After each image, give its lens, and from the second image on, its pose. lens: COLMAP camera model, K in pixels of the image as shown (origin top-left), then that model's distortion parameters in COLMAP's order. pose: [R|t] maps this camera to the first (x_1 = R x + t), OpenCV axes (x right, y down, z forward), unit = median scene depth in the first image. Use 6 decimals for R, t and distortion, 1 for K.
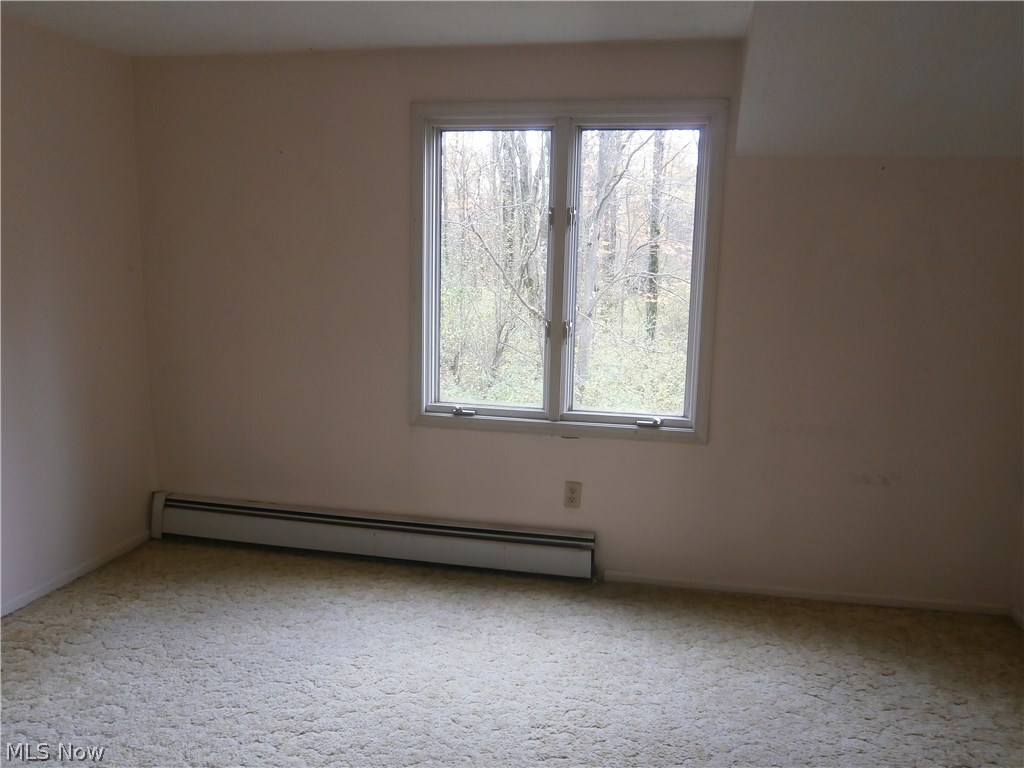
lens RADIAL K [[829.0, 0, 512.0], [0, 829.0, 384.0], [0, 0, 1]] dist [-0.004121, -0.003945]
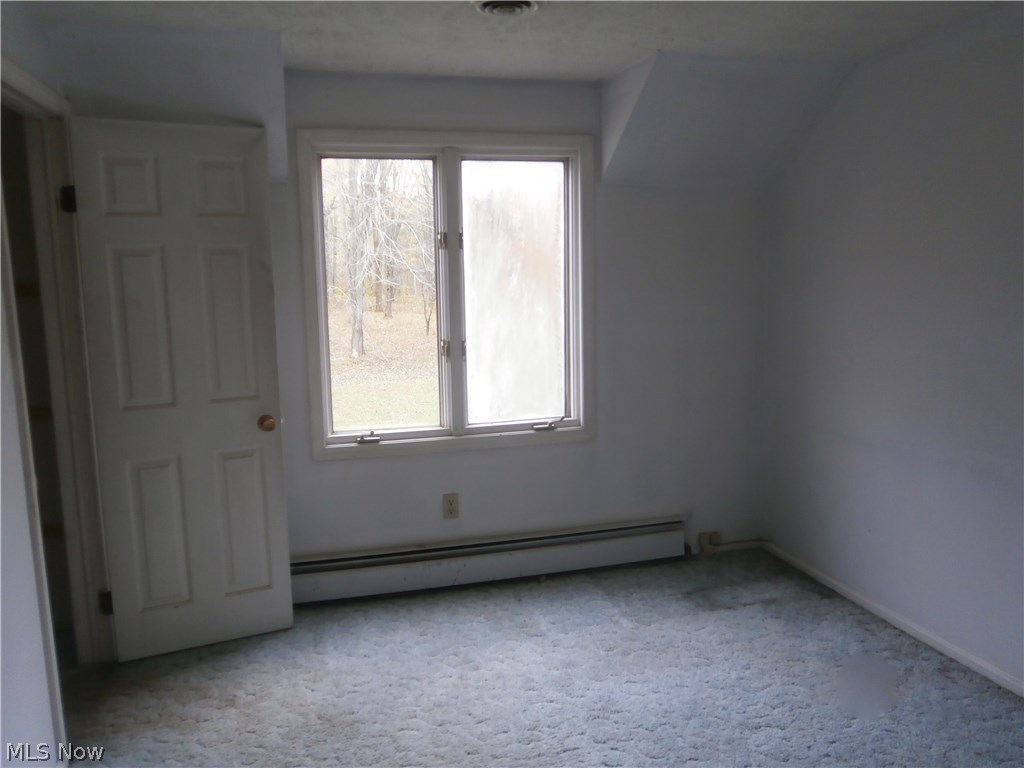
lens RADIAL K [[791.0, 0, 512.0], [0, 791.0, 384.0], [0, 0, 1]] dist [0.001639, 0.001765]
pose [[0.893292, -0.102195, 0.437705, -0.326927], [0.111271, 0.993778, 0.004938, -0.018812], [-0.435486, 0.044293, 0.899105, 0.071826]]
